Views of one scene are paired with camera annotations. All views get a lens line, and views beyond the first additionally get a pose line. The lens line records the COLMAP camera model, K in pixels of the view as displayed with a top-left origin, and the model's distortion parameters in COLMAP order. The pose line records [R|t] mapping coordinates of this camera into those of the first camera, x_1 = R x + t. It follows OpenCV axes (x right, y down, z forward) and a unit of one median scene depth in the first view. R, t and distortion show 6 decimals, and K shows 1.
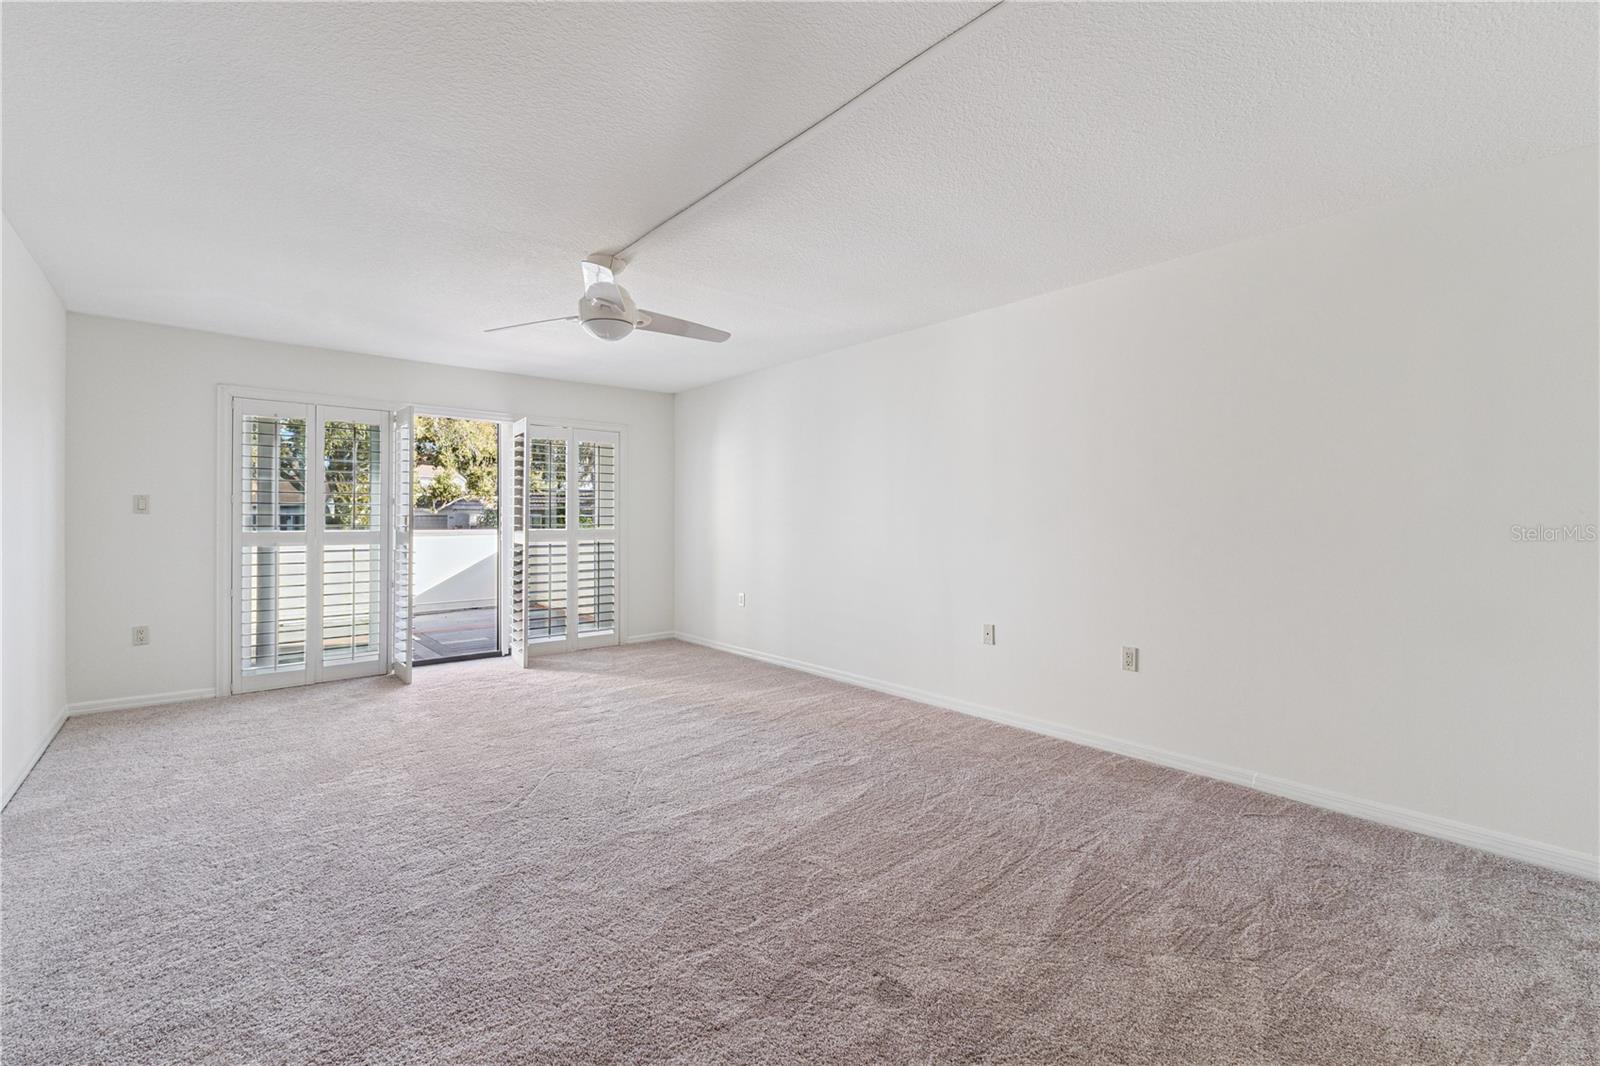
lens RADIAL K [[677.5, 0, 802.7], [0, 677.5, 530.7], [0, 0, 1]] dist [0.018018, 0.000156]
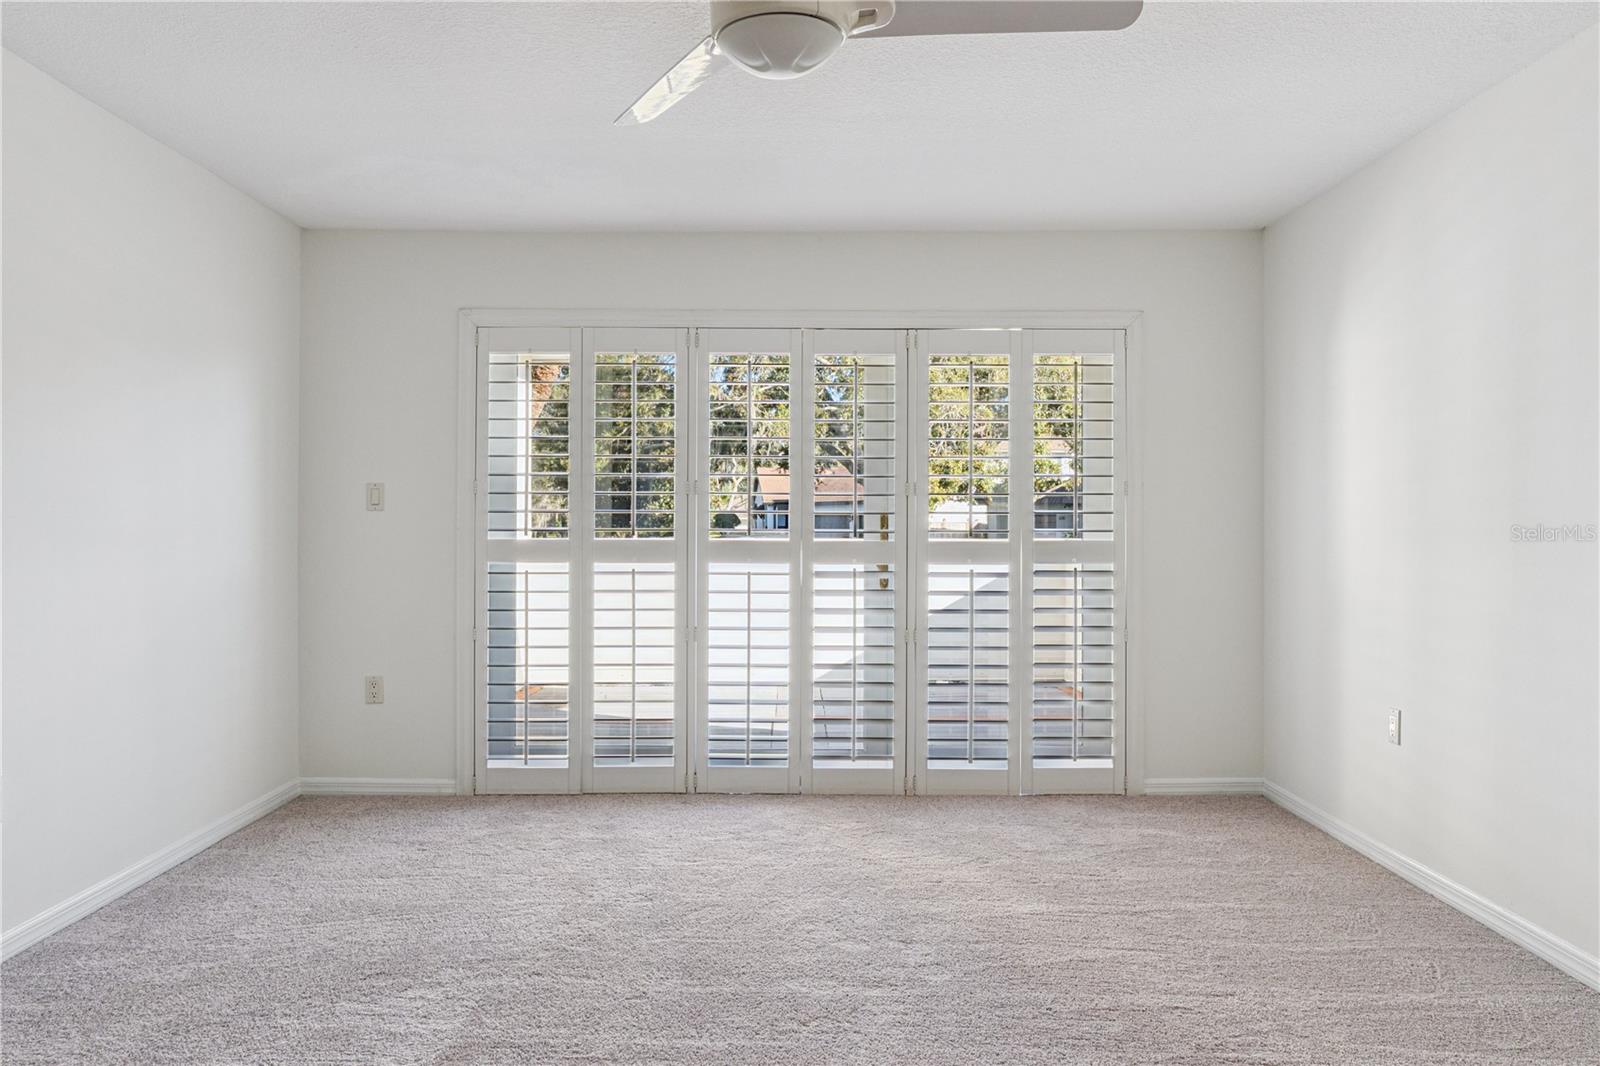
lens RADIAL K [[1236.0, 0, 798.8], [0, 1236.0, 524.4], [0, 0, 1]] dist [0.007024, 0.001549]
pose [[0.766954, 0.001478, -0.641700, 0.133611], [-0.011437, 0.999870, -0.011366, -0.001864], [0.641600, 0.016056, 0.766871, 0.307812]]
